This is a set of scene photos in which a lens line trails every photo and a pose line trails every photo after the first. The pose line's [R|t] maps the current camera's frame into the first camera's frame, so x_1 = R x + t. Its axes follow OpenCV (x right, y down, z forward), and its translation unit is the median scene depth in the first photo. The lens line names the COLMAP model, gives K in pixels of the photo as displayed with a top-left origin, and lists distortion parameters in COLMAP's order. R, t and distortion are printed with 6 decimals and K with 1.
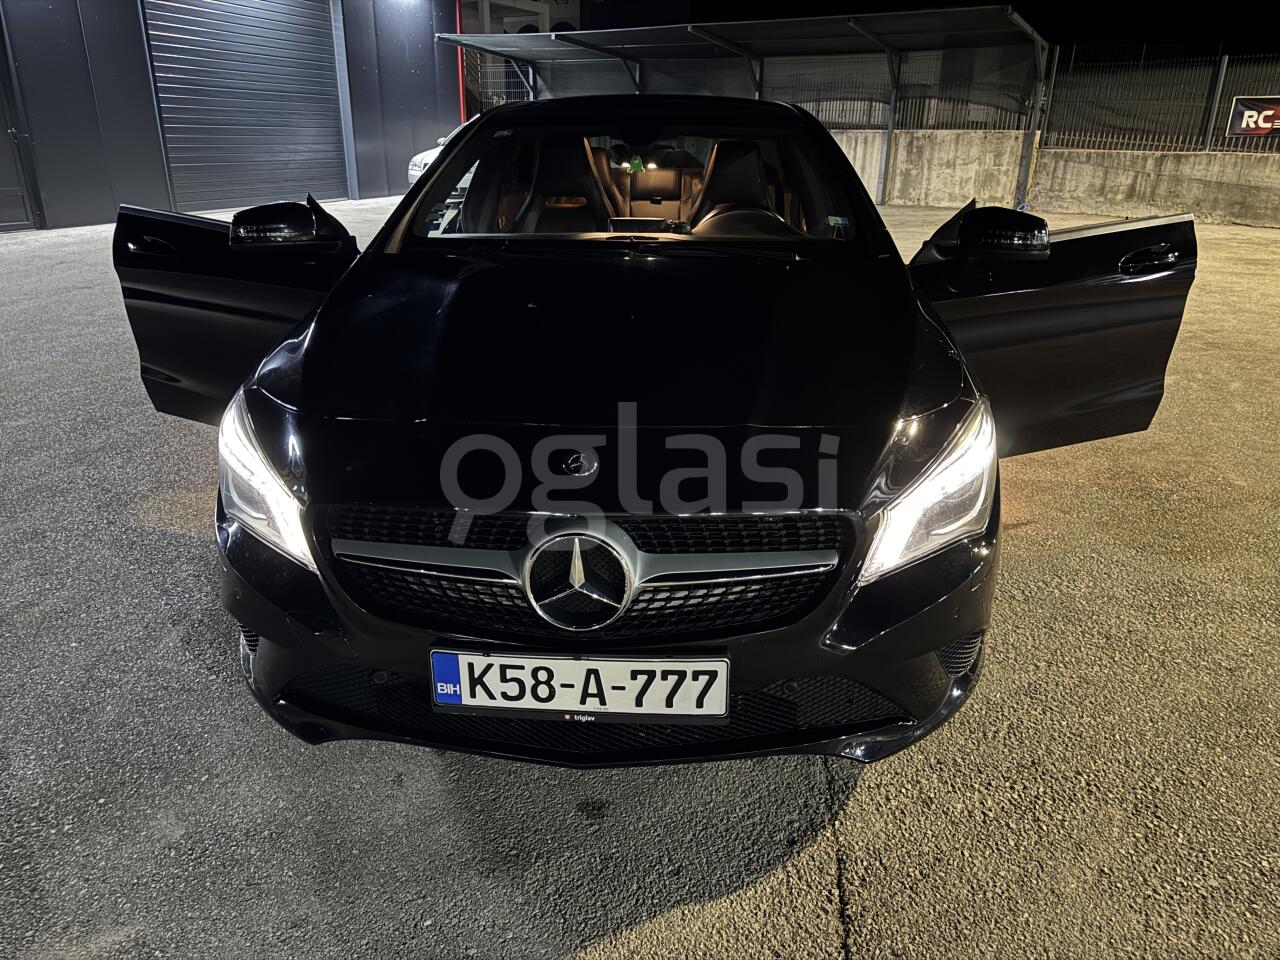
lens RADIAL K [[939.2, 0, 640.0], [0, 939.2, 480.0], [0, 0, 1]] dist [0.013801, -0.003309]
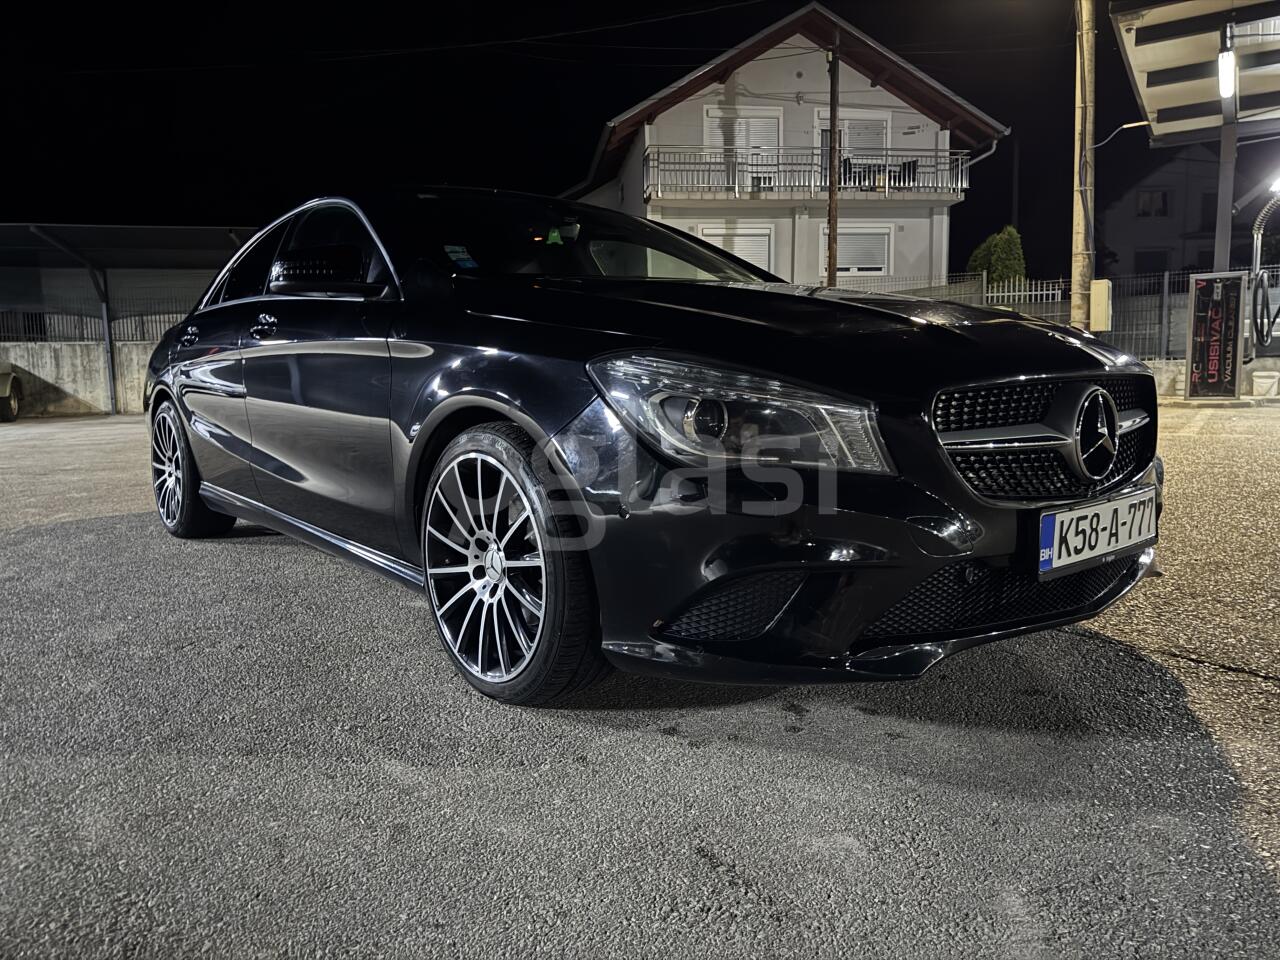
lens RADIAL K [[939.2, 0, 640.0], [0, 939.2, 480.0], [0, 0, 1]] dist [0.013801, -0.003309]
pose [[0.726062, -0.103672, 0.679769, -0.146017], [0.265352, 0.954240, -0.137890, 0.019837], [-0.634368, 0.280495, 0.720347, 0.060465]]
